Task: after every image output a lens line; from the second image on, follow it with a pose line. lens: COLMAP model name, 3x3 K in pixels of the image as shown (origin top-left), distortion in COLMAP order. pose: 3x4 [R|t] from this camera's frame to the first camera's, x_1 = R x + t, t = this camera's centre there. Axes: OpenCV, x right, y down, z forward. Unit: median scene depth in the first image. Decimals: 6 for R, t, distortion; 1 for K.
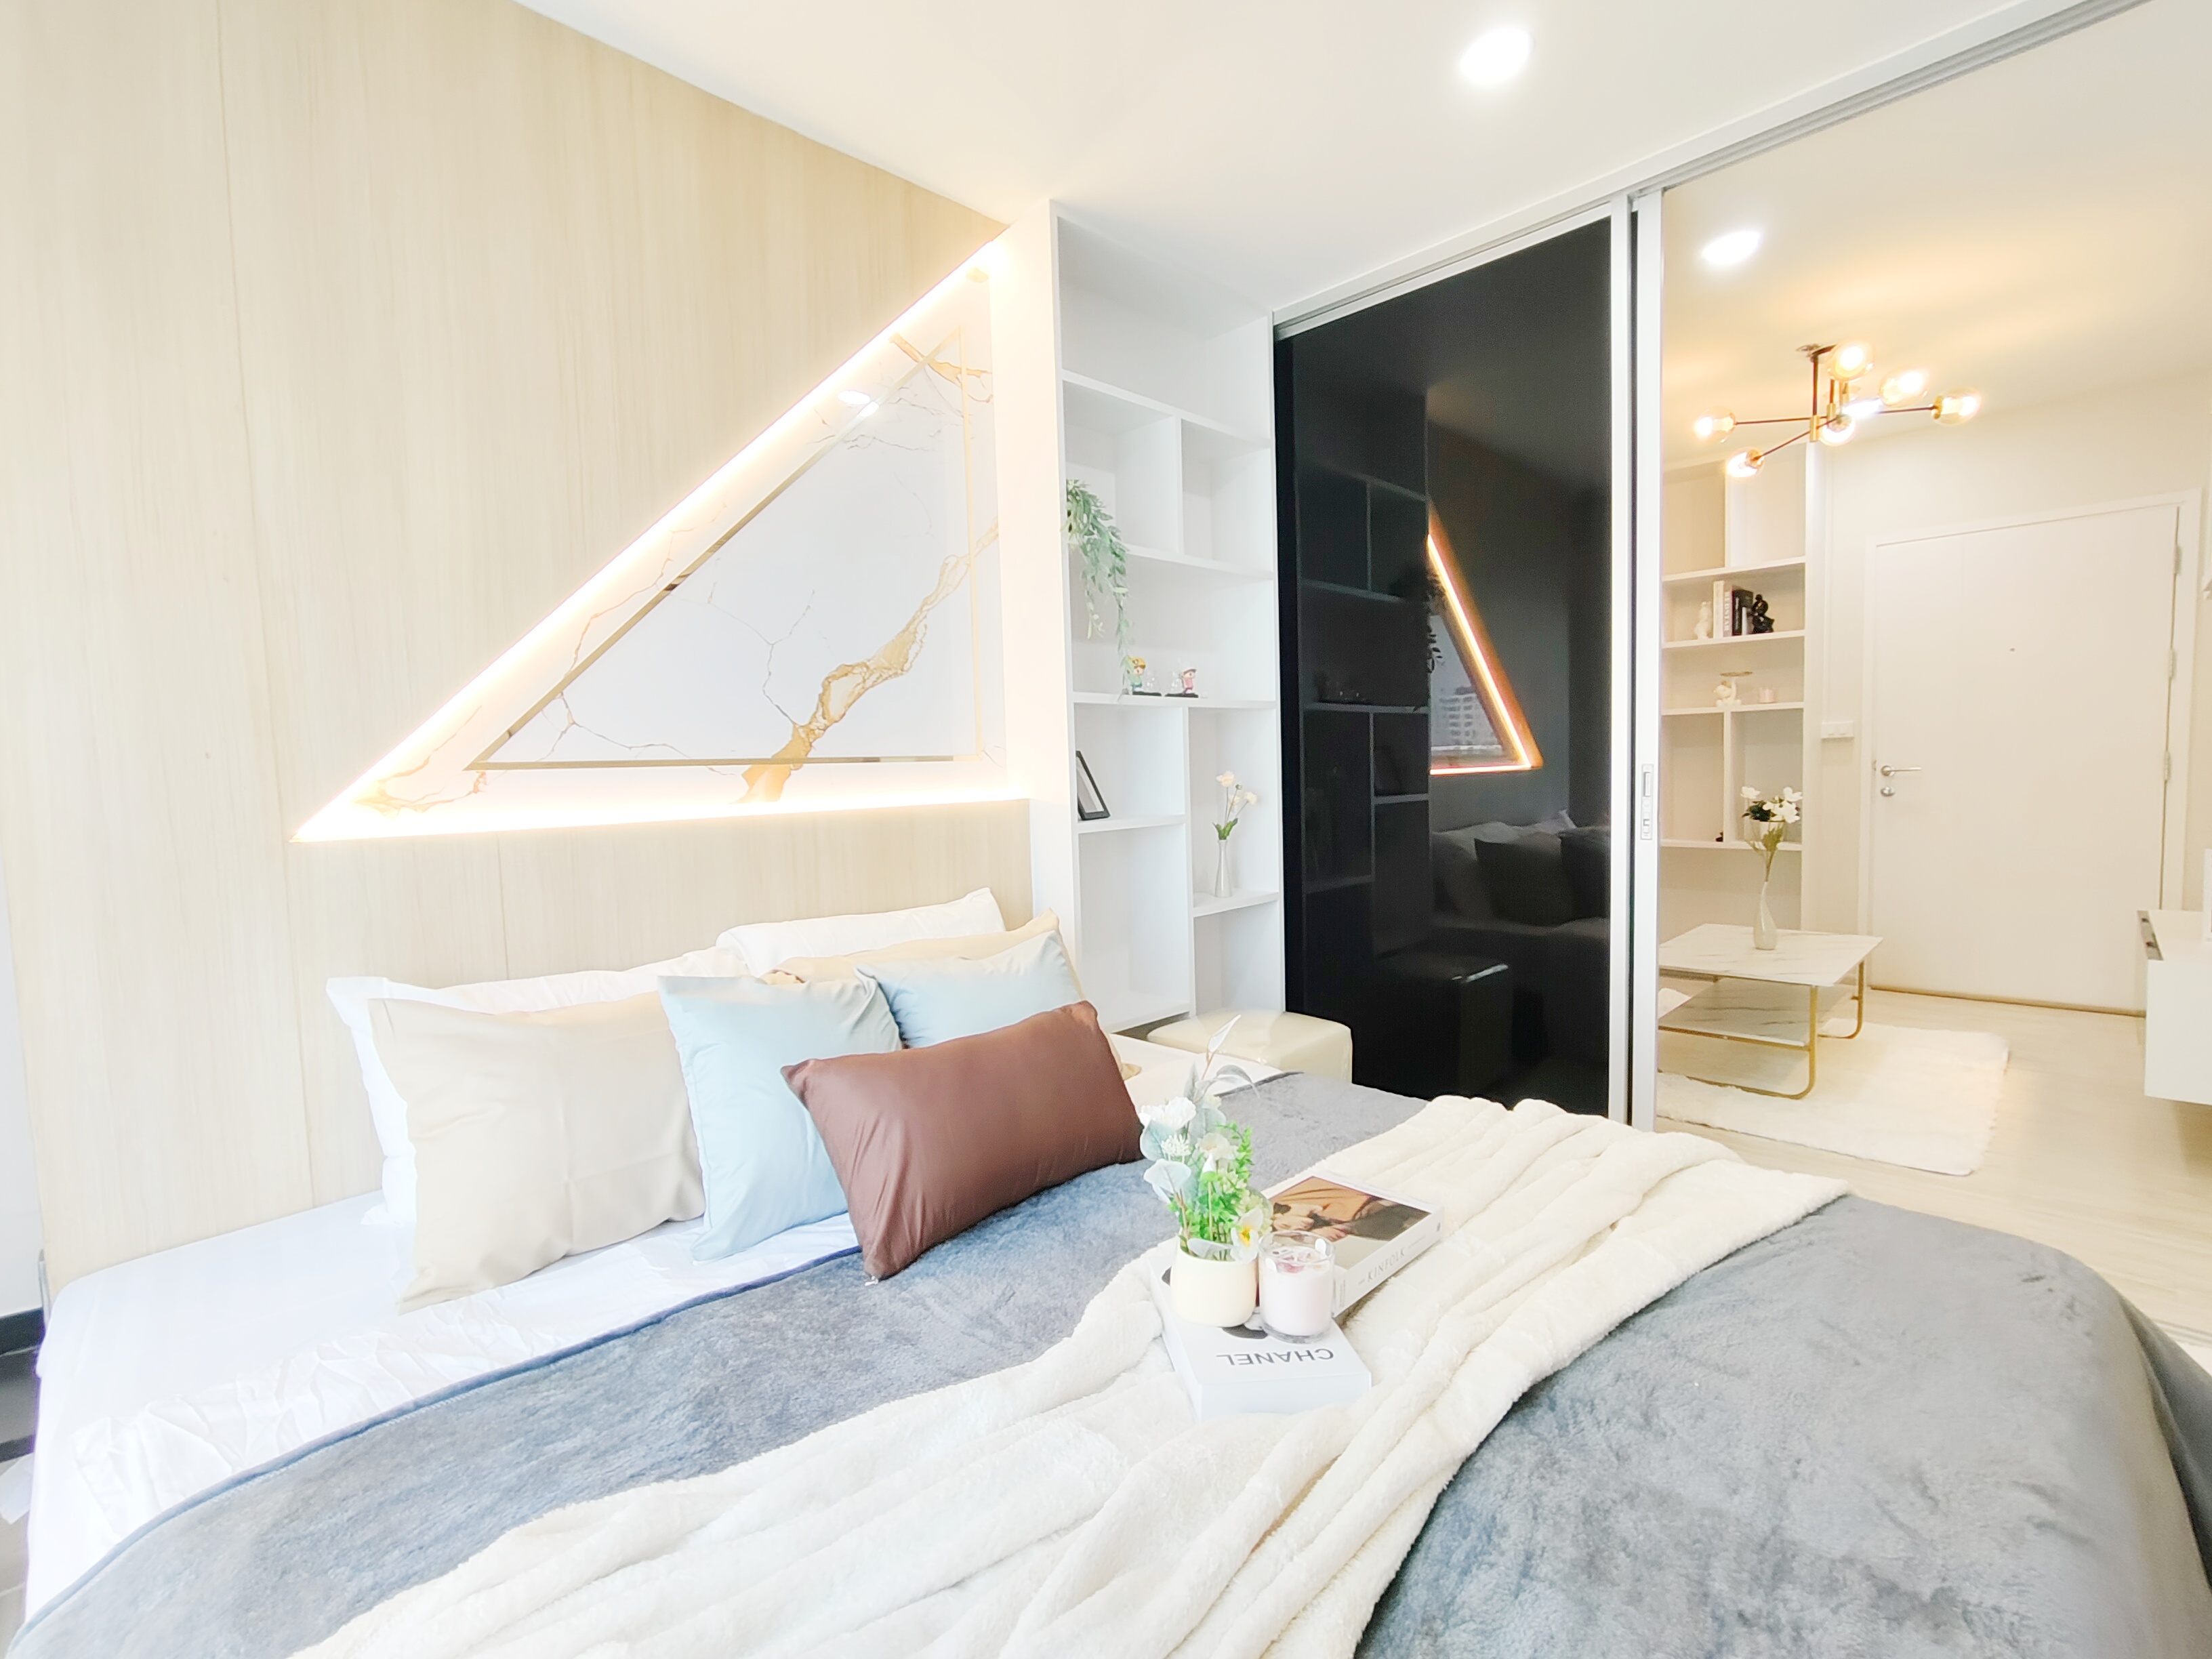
lens RADIAL K [[1009.1, 0, 1109.8], [0, 1009.1, 833.0], [0, 0, 1]] dist [-0.026331, 0.014050]
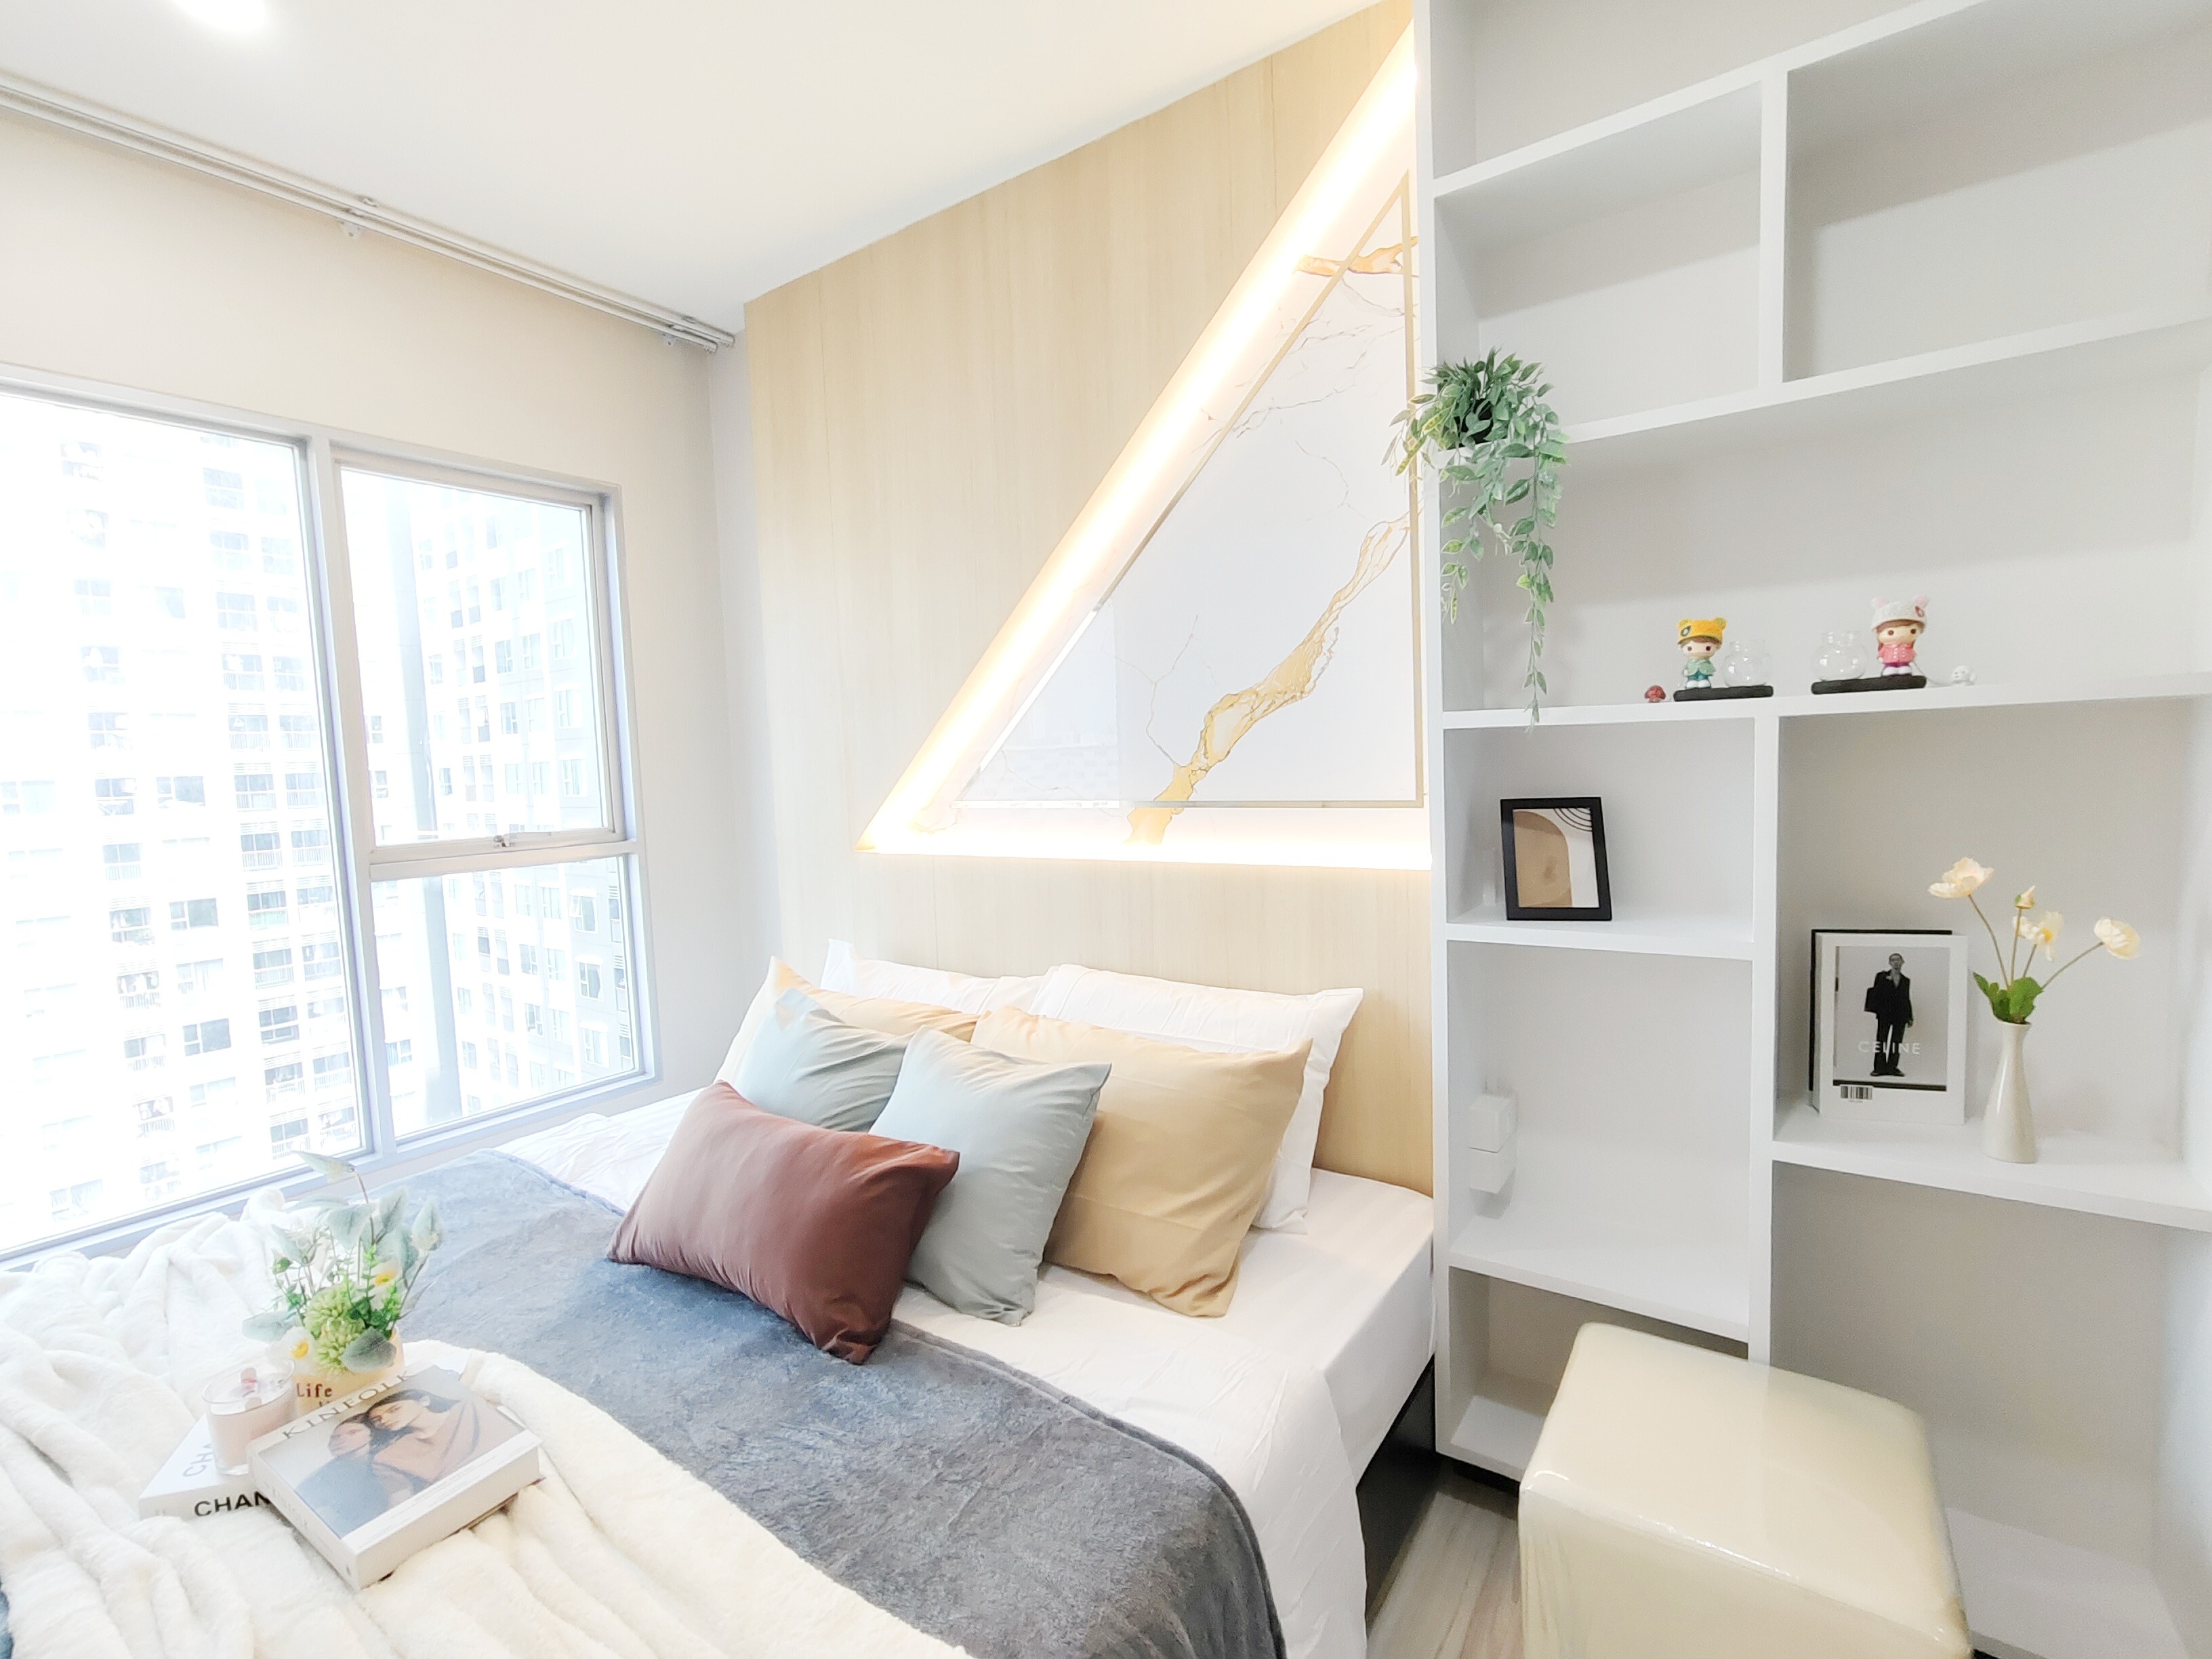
lens RADIAL K [[1009.1, 0, 1110.9], [0, 1009.1, 832.8], [0, 0, 1]] dist [-0.026331, 0.014050]
pose [[0.174732, 0.099084, -0.979618, 0.579103], [-0.032382, 0.994964, 0.094860, -0.127696], [0.984083, 0.015147, 0.177060, 0.747273]]
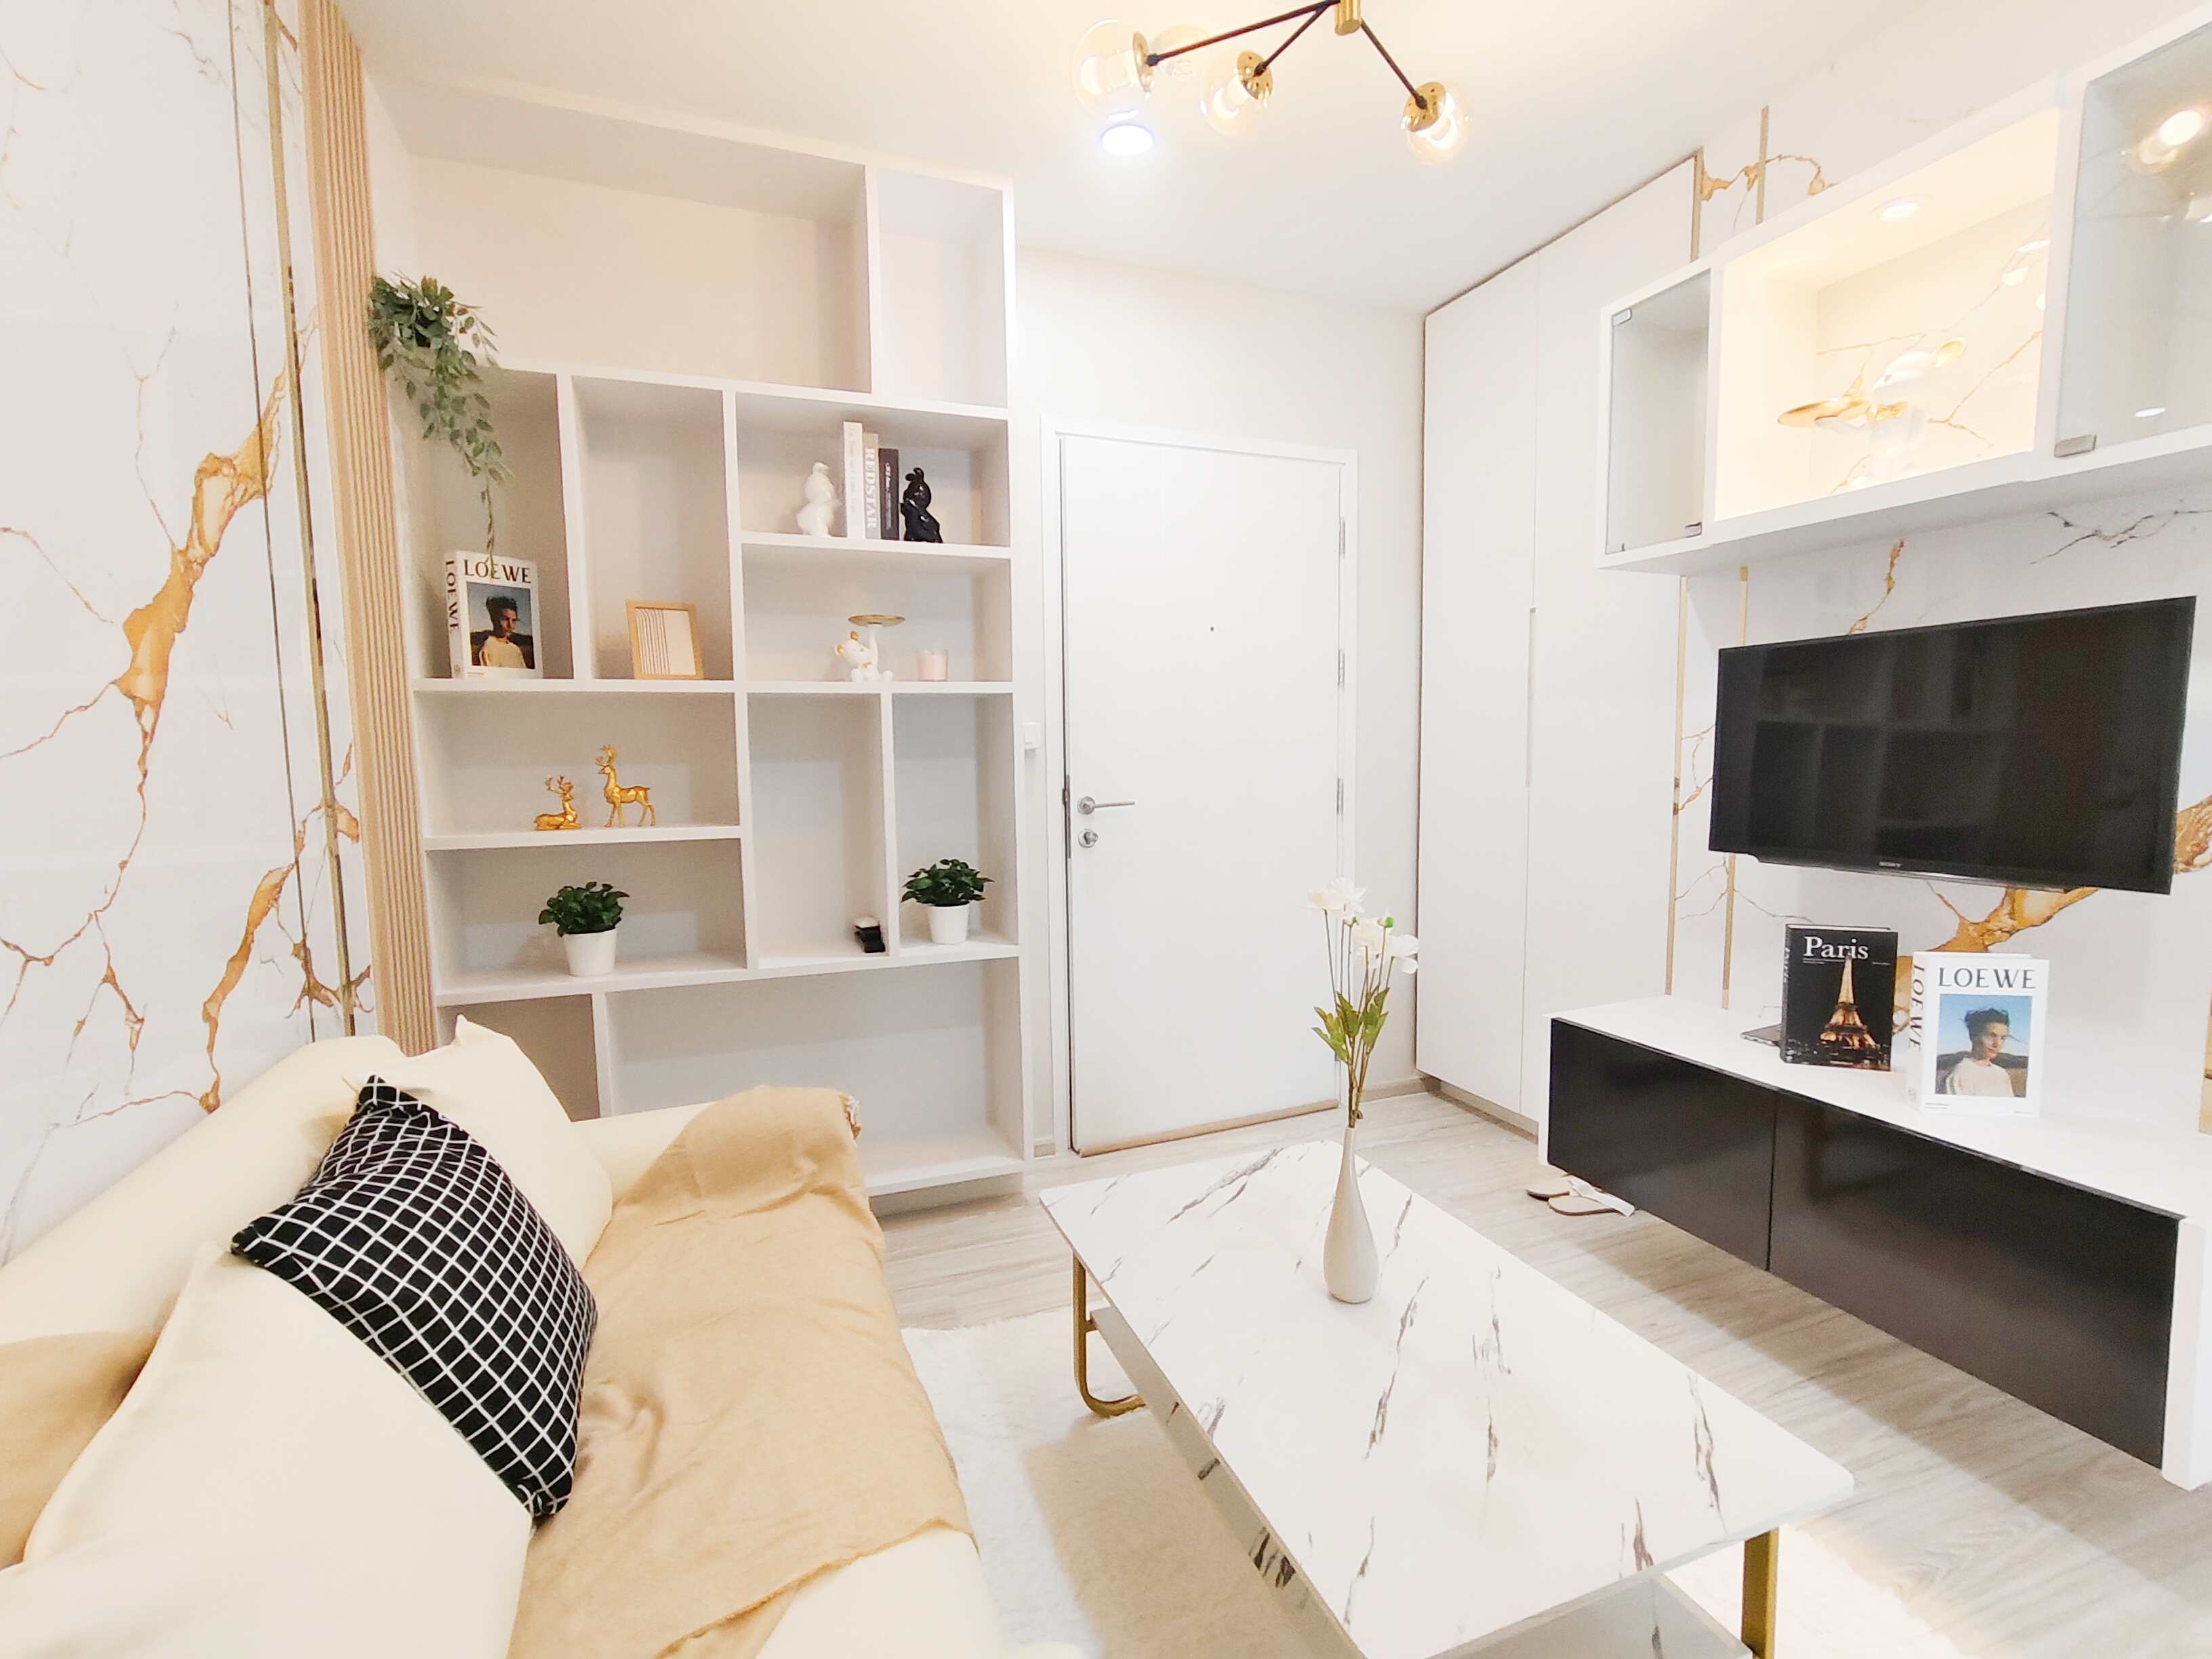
lens RADIAL K [[1009.1, 0, 1110.8], [0, 1009.1, 837.8], [0, 0, 1]] dist [-0.026331, 0.014050]
pose [[0.410725, -0.061128, 0.909708, 0.415818], [0.060655, 0.997372, 0.039633, -0.126560], [-0.909740, 0.038900, 0.413353, 1.409368]]
